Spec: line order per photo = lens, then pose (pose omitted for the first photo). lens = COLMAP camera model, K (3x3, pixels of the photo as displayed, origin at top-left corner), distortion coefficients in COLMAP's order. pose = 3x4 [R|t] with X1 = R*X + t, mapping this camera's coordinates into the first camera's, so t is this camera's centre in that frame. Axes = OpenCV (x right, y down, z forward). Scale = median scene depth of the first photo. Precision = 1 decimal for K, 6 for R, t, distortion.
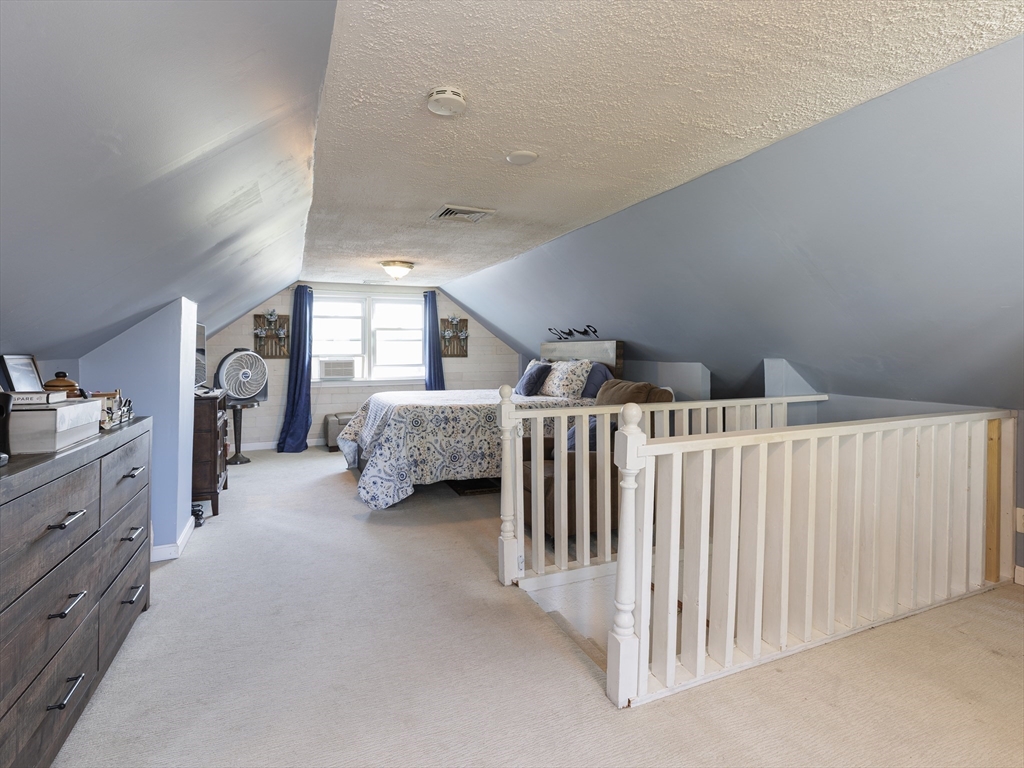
lens RADIAL K [[518.1, 0, 512.7], [0, 518.1, 353.4], [0, 0, 1]] dist [0.000179, 0.000009]
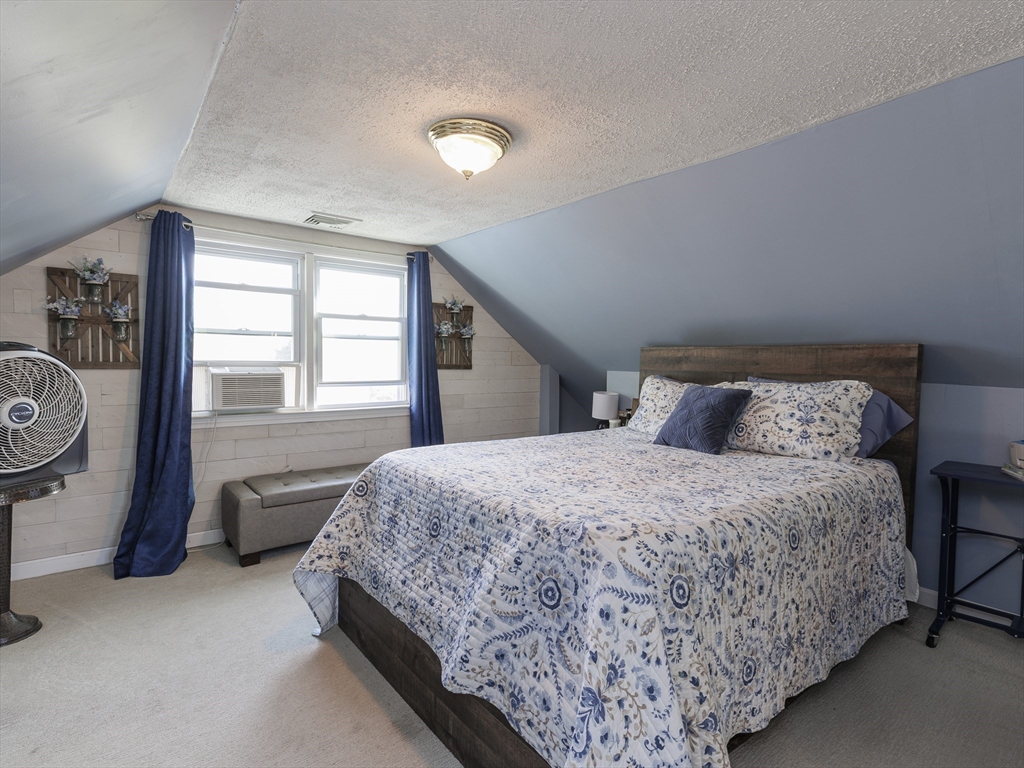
lens RADIAL K [[519.0, 0, 512.0], [0, 519.0, 384.0], [0, 0, 1]] dist [0.001867, 0.000416]
pose [[0.966981, 0.004454, 0.254811, -0.226105], [-0.014637, 0.999168, 0.038078, 0.000943], [-0.254429, -0.040551, 0.966241, 0.462686]]
